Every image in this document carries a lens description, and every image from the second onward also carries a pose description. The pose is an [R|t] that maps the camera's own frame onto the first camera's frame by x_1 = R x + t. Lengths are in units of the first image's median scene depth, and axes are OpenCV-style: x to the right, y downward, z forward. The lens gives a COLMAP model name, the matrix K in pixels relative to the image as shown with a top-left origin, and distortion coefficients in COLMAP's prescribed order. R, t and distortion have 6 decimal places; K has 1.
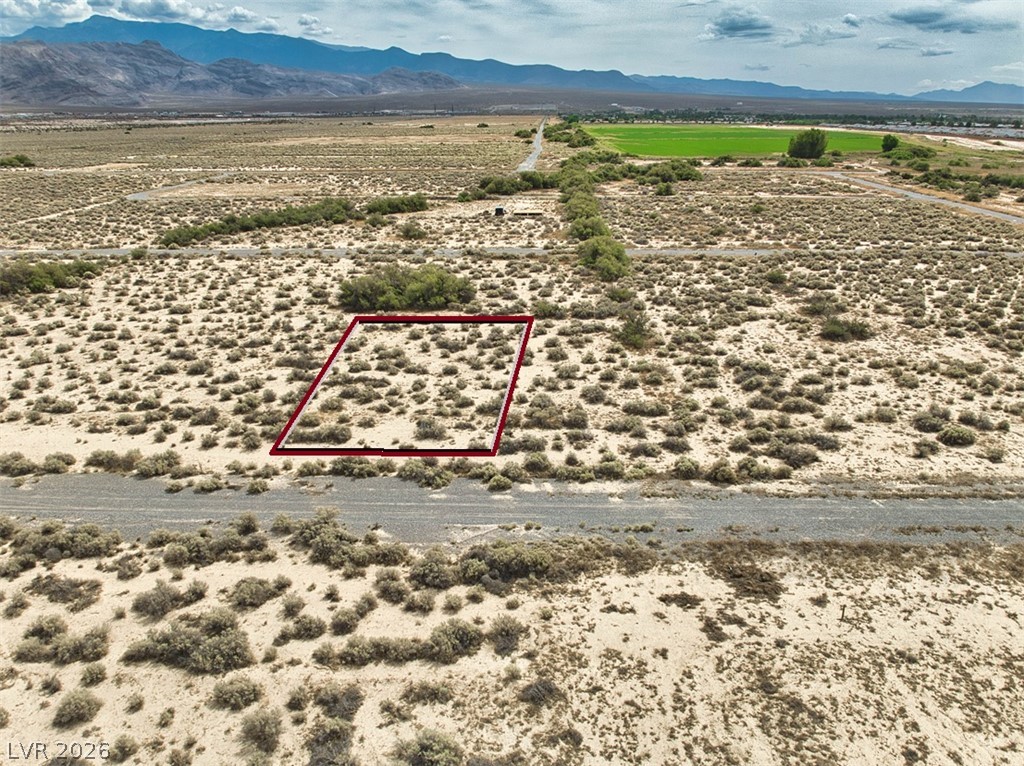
lens RADIAL K [[758.3, 0, 515.0], [0, 758.3, 351.5], [0, 0, 1]] dist [-0.049143, -0.003602]
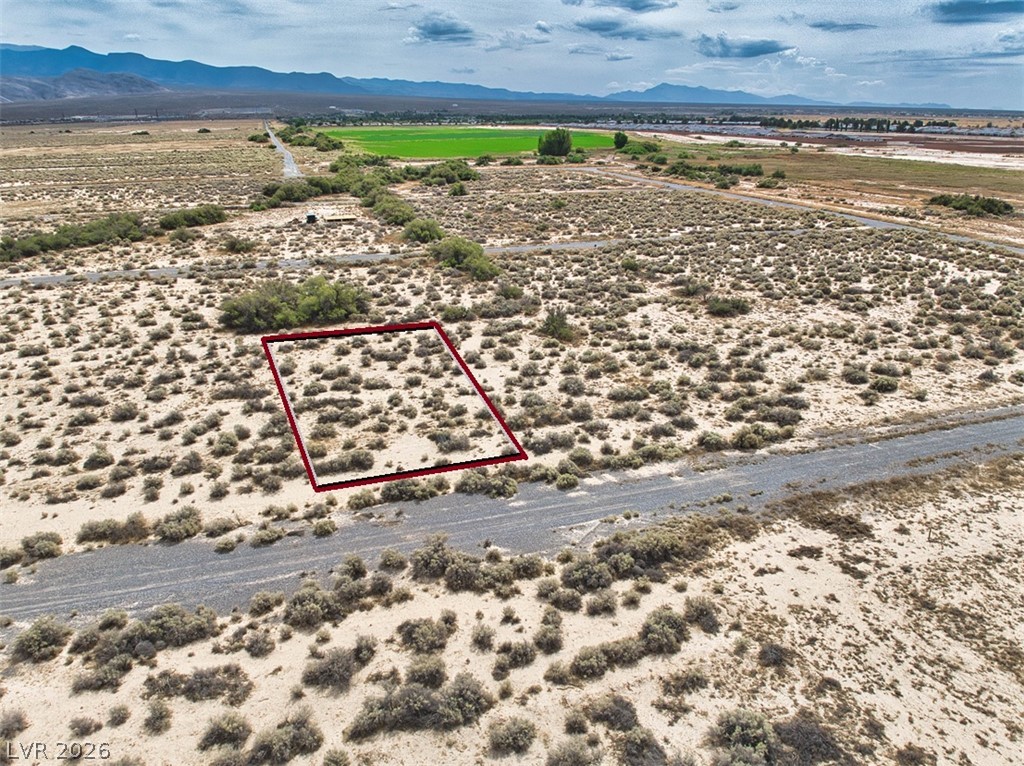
lens RADIAL K [[758.3, 0, 515.0], [0, 758.3, 351.5], [0, 0, 1]] dist [-0.049143, -0.003602]
pose [[0.938995, -0.103136, 0.328103, -0.317542], [0.104119, 0.994457, 0.014618, -0.015688], [-0.327792, 0.020435, 0.944529, 0.053911]]
